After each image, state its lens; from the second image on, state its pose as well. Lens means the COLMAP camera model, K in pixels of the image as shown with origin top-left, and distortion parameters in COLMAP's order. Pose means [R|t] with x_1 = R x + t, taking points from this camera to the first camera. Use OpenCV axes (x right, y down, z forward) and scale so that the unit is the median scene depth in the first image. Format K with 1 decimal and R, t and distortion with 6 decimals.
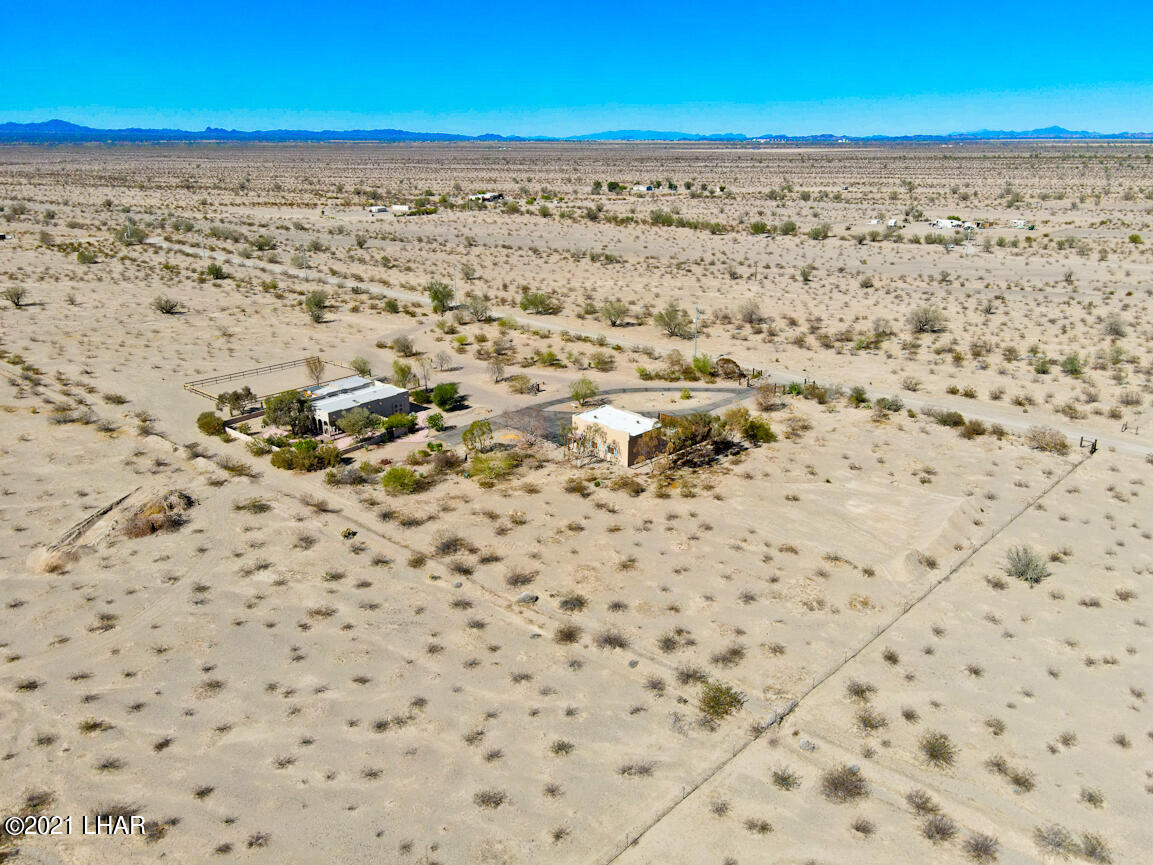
lens RADIAL K [[847.0, 0, 584.9], [0, 847.0, 430.0], [0, 0, 1]] dist [-0.001147, 0.012485]
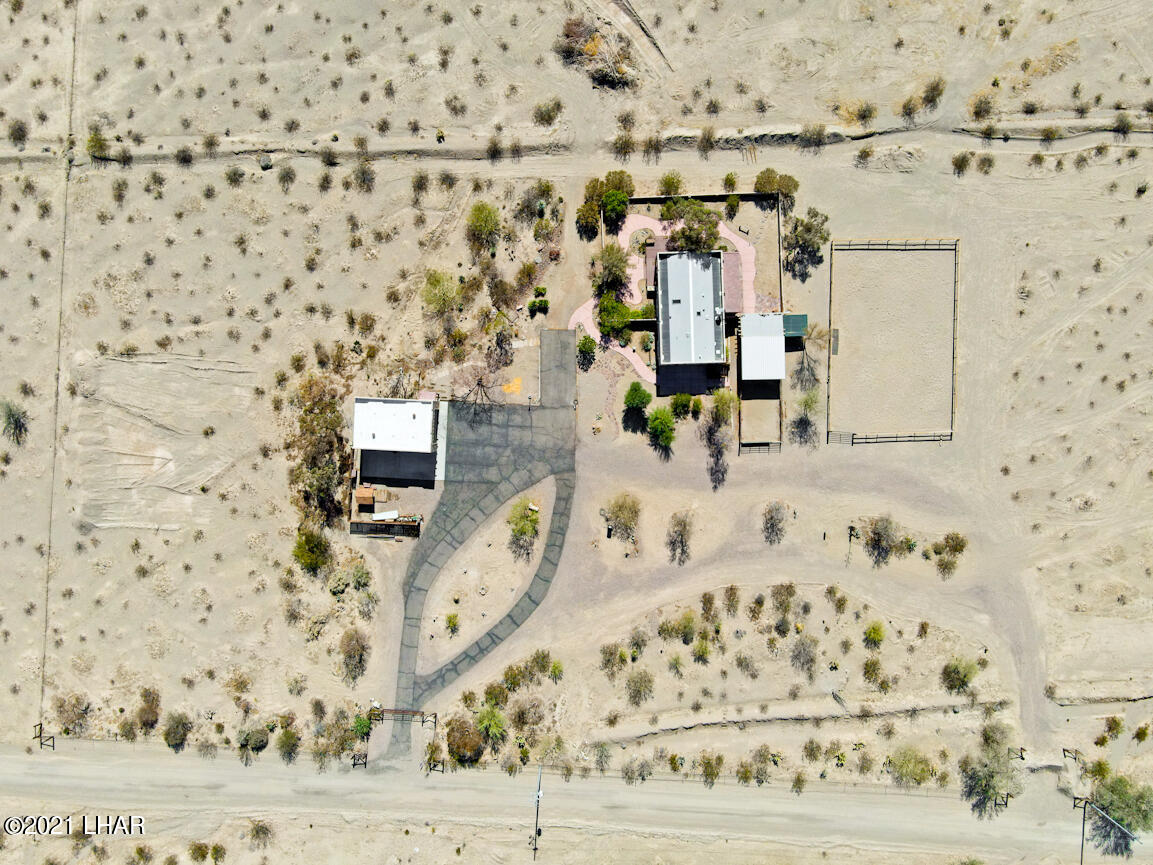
lens RADIAL K [[847.0, 0, 584.9], [0, 847.0, 430.0], [0, 0, 1]] dist [-0.001147, 0.012485]
pose [[-0.751969, 0.659123, 0.009964, -0.142255], [-0.213534, -0.257858, 0.942291, -1.040845], [0.623655, 0.706446, 0.334646, 0.876183]]
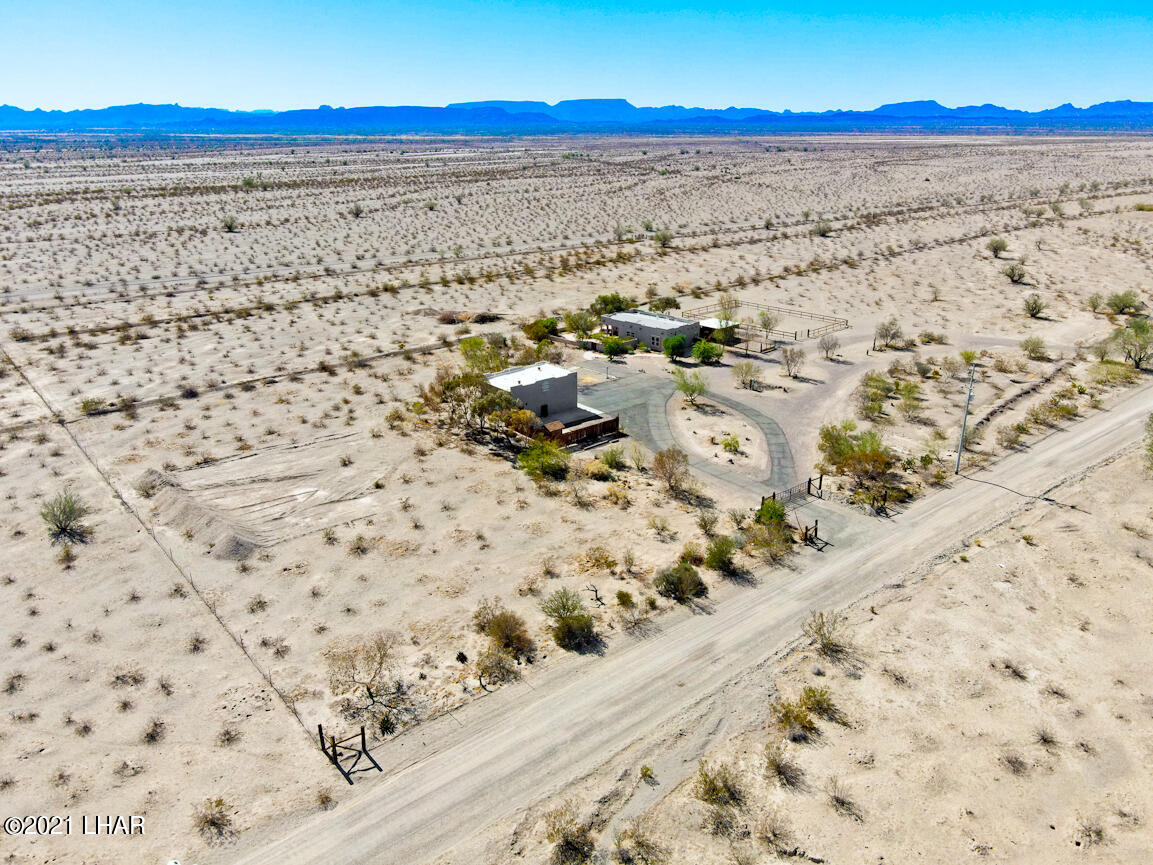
lens RADIAL K [[847.0, 0, 584.9], [0, 847.0, 430.0], [0, 0, 1]] dist [-0.001147, 0.012485]
pose [[-0.097220, 0.335407, -0.937044, 0.990482], [-0.324983, 0.879199, 0.348419, -0.325220], [0.940710, 0.338396, 0.023526, 1.133733]]
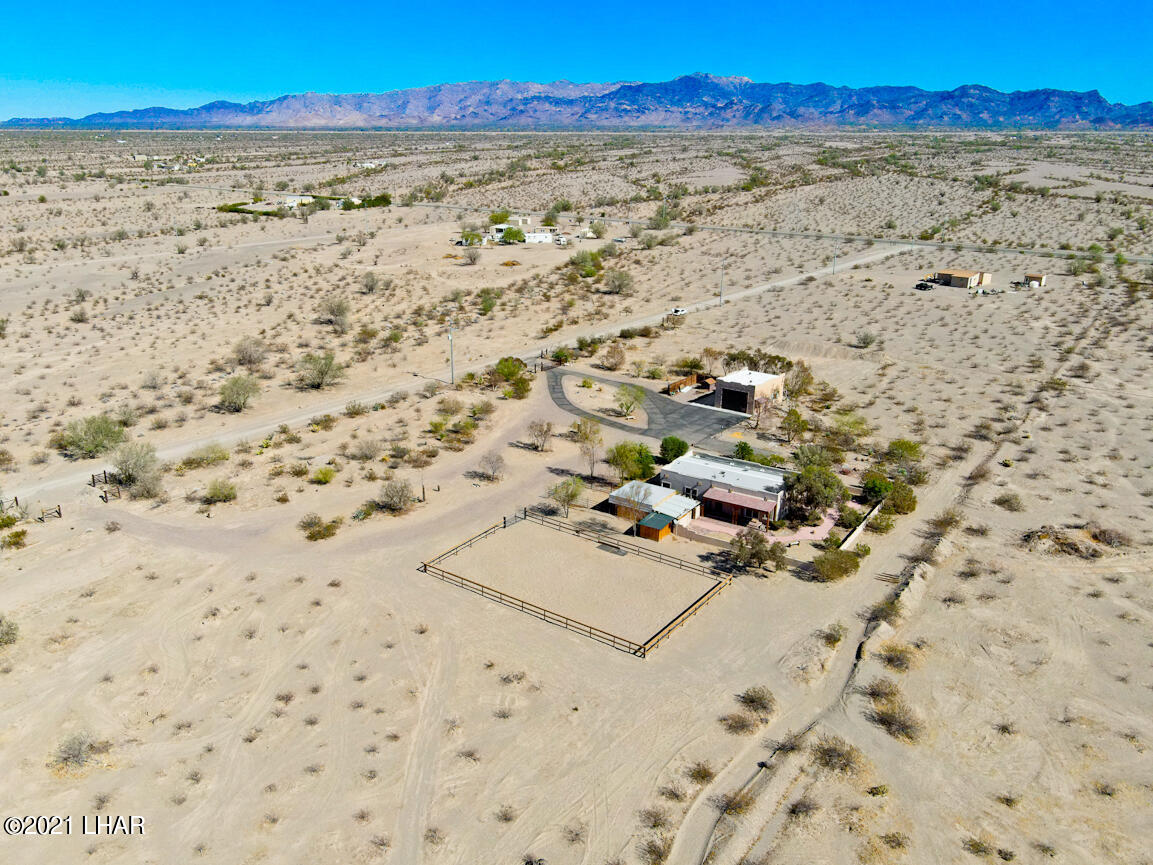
lens RADIAL K [[941.4, 0, 525.9], [0, 941.4, 430.9], [0, 0, 1]] dist [0.005383, 0.010801]
pose [[-0.069240, -0.305031, 0.949822, -1.301294], [0.326732, 0.892660, 0.310492, -0.489296], [-0.942577, 0.331835, 0.037856, 1.363534]]
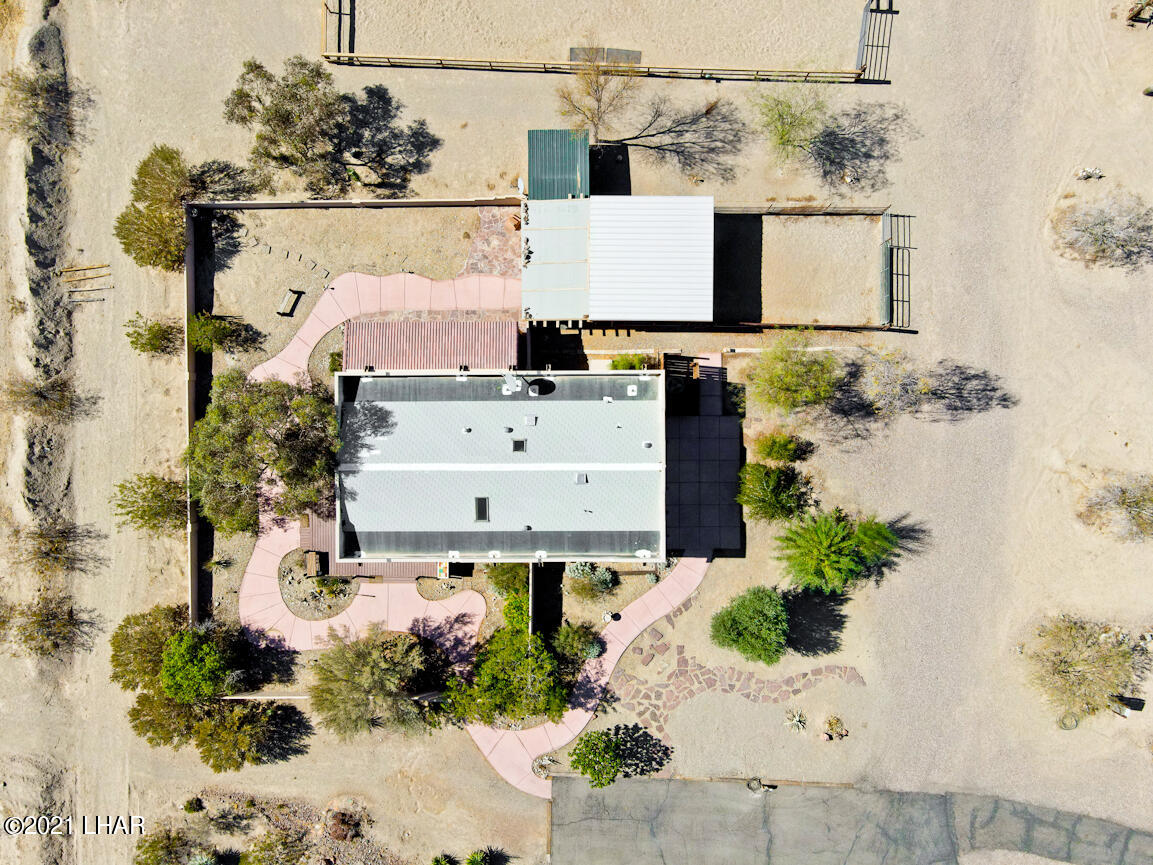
lens RADIAL K [[847.0, 0, 584.9], [0, 847.0, 430.0], [0, 0, 1]] dist [-0.001147, 0.012485]
pose [[0.638896, 0.769236, -0.009382, -0.316187], [-0.238640, 0.209769, 0.948181, -0.392436], [0.731343, -0.603550, 0.317591, 1.123673]]
